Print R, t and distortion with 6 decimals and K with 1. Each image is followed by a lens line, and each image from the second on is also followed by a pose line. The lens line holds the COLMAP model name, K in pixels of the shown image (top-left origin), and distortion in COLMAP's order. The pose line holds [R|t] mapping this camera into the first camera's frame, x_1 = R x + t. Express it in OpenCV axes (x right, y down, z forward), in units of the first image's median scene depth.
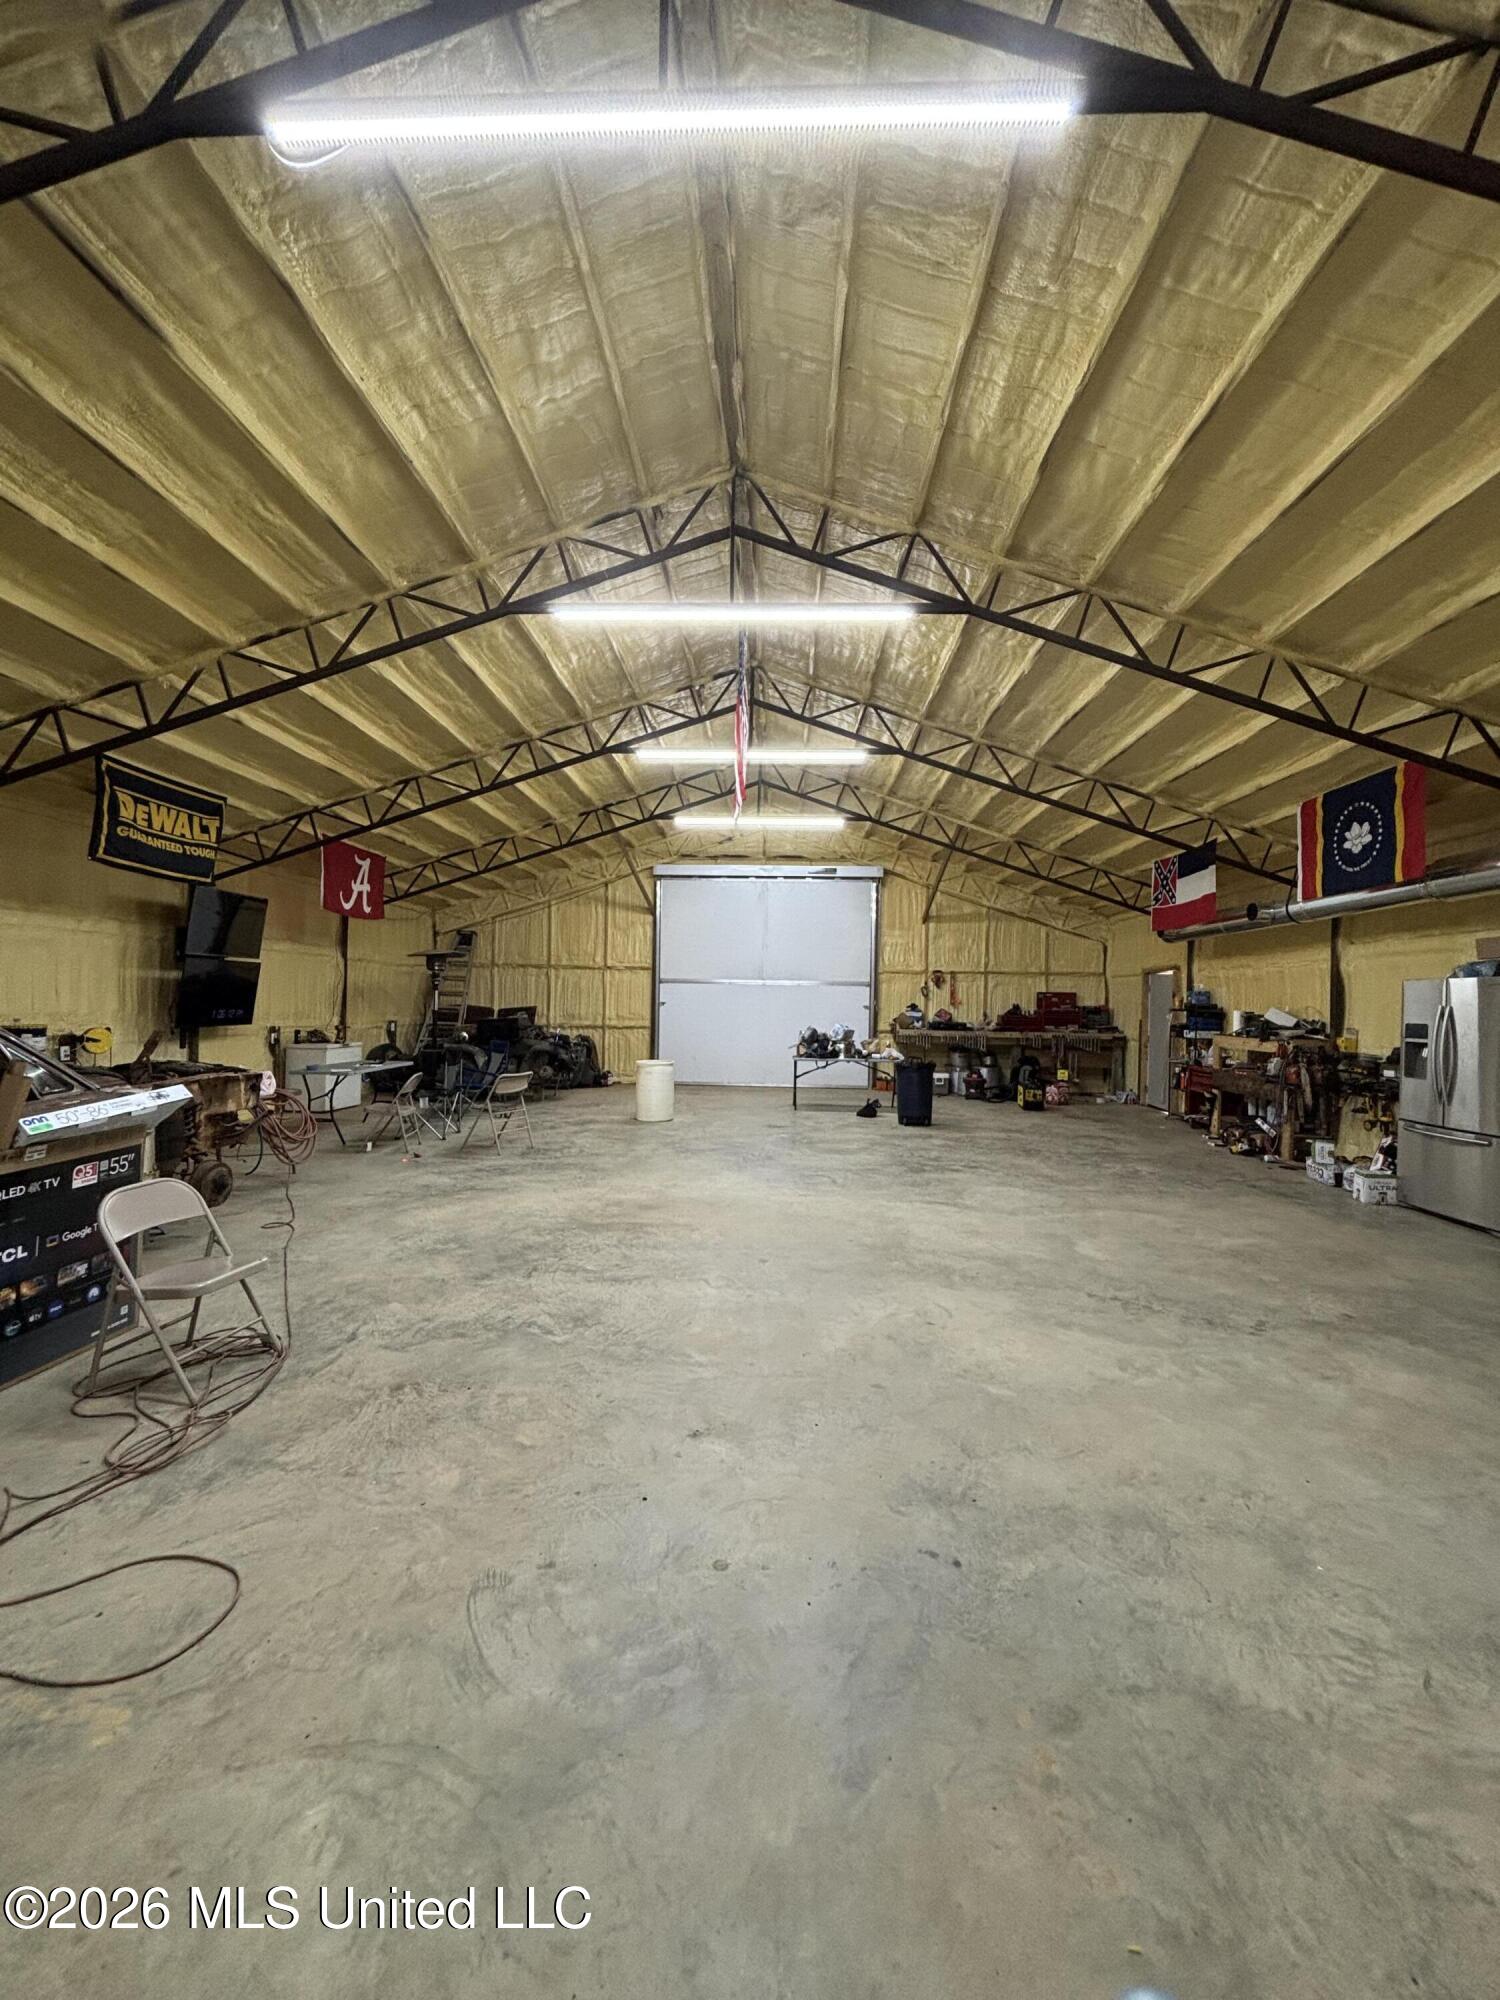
lens RADIAL K [[807.3, 0, 746.7], [0, 807.3, 992.7], [0, 0, 1]] dist [-0.000533, 0.000008]
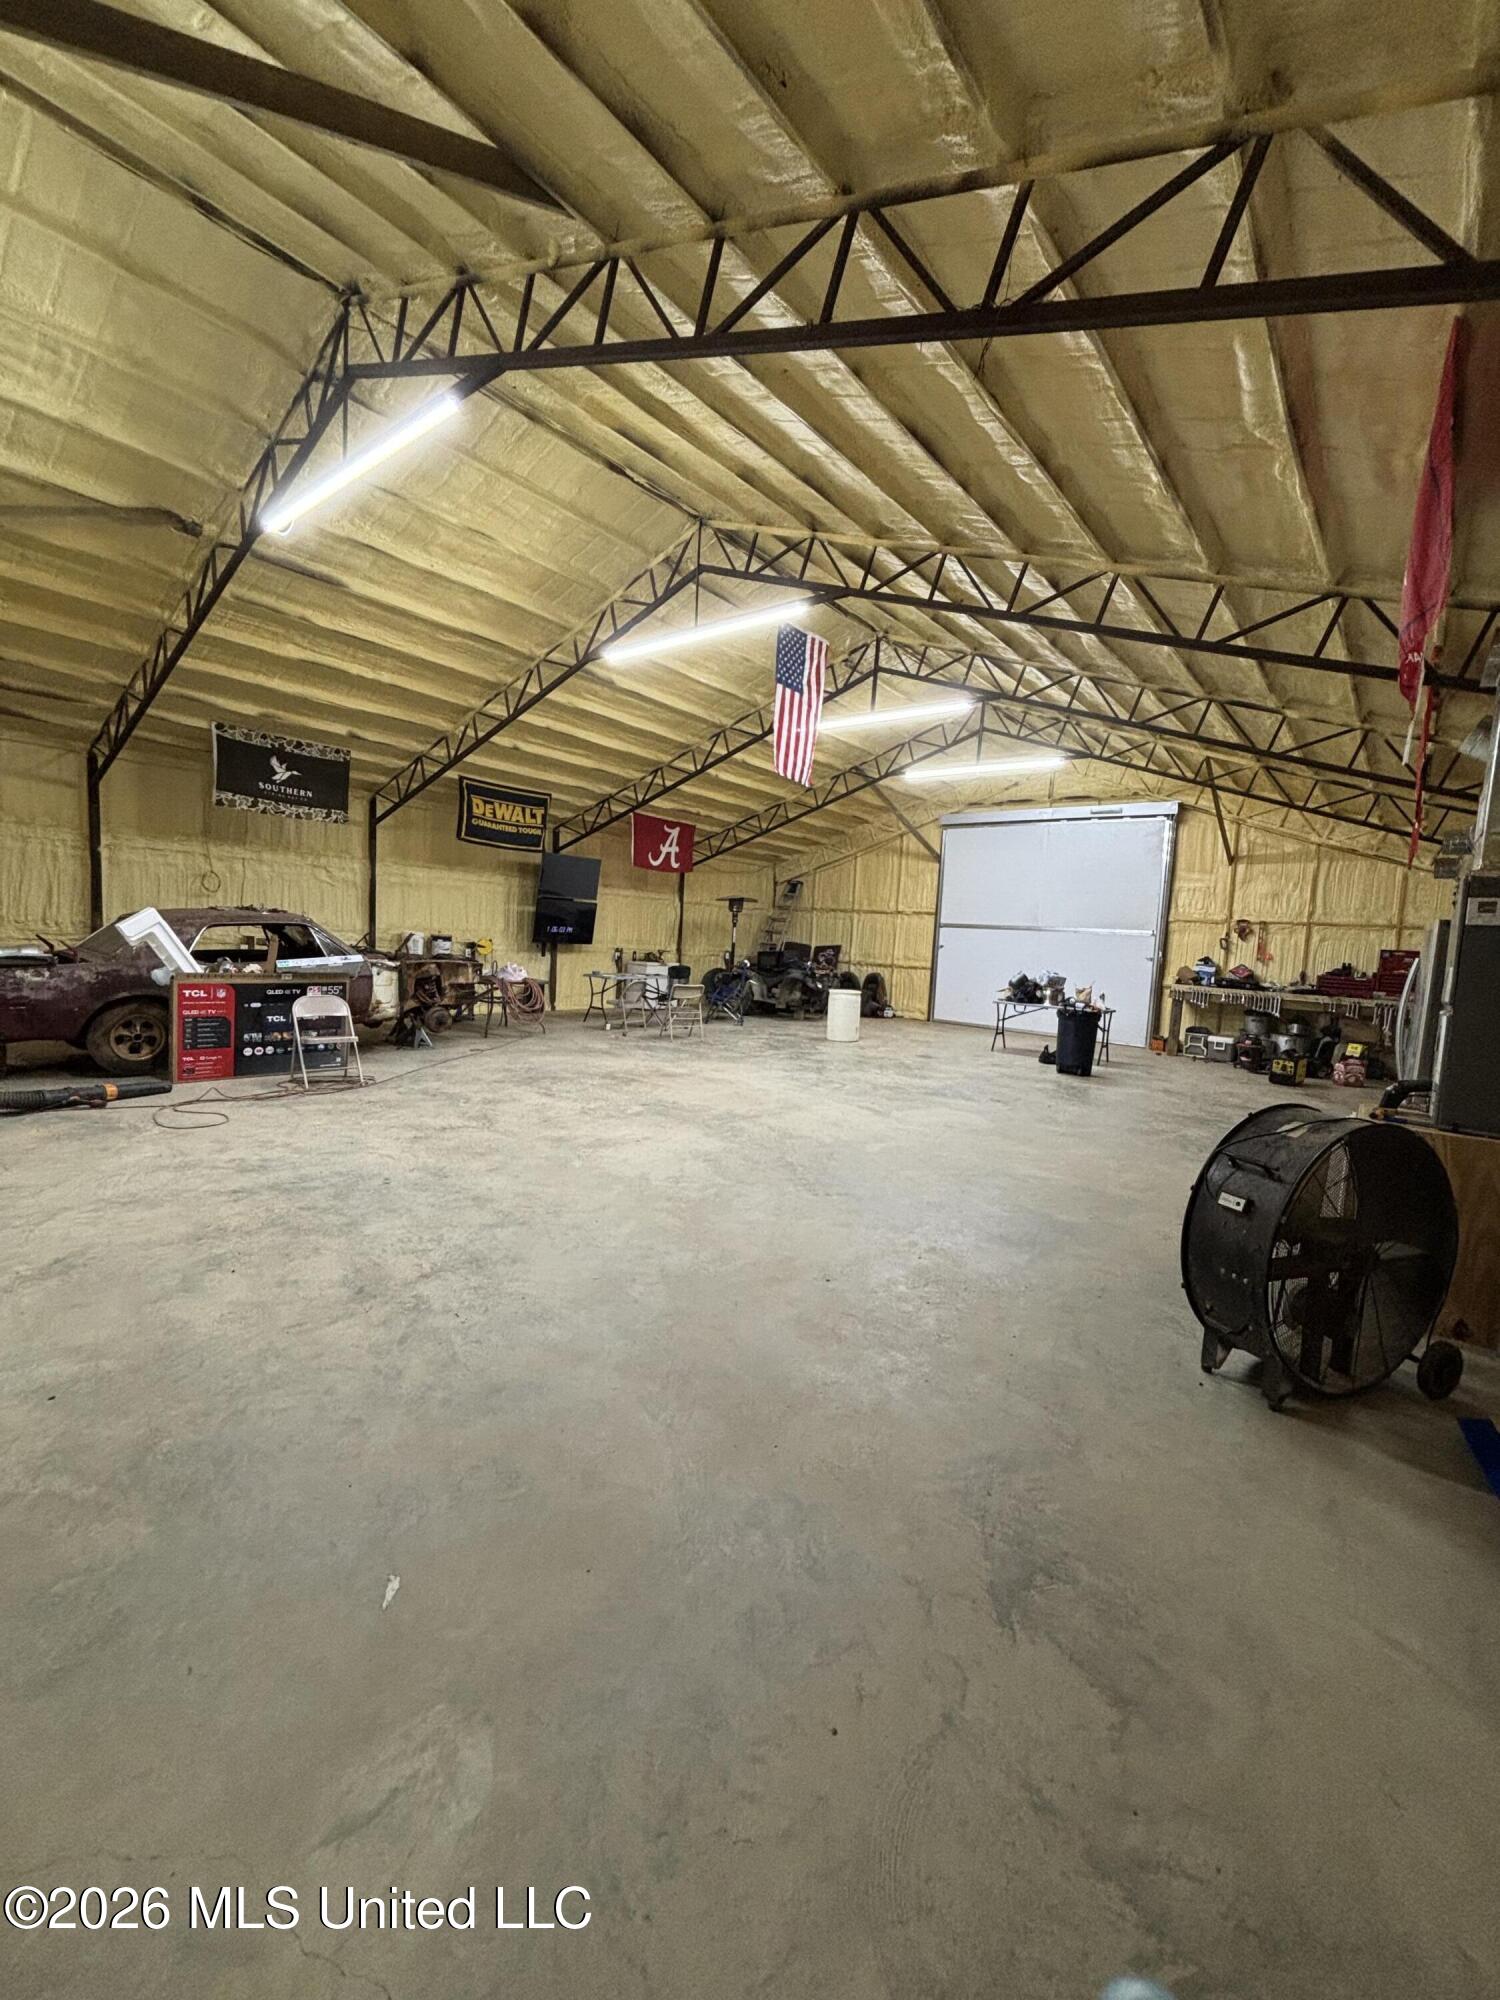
lens RADIAL K [[807.3, 0, 746.7], [0, 807.3, 992.7], [0, 0, 1]] dist [-0.000533, 0.000008]
pose [[0.797612, 0.072034, -0.598854, 0.339898], [-0.036313, 0.996777, 0.071533, 0.007395], [0.602077, -0.035309, 0.797657, -0.009380]]
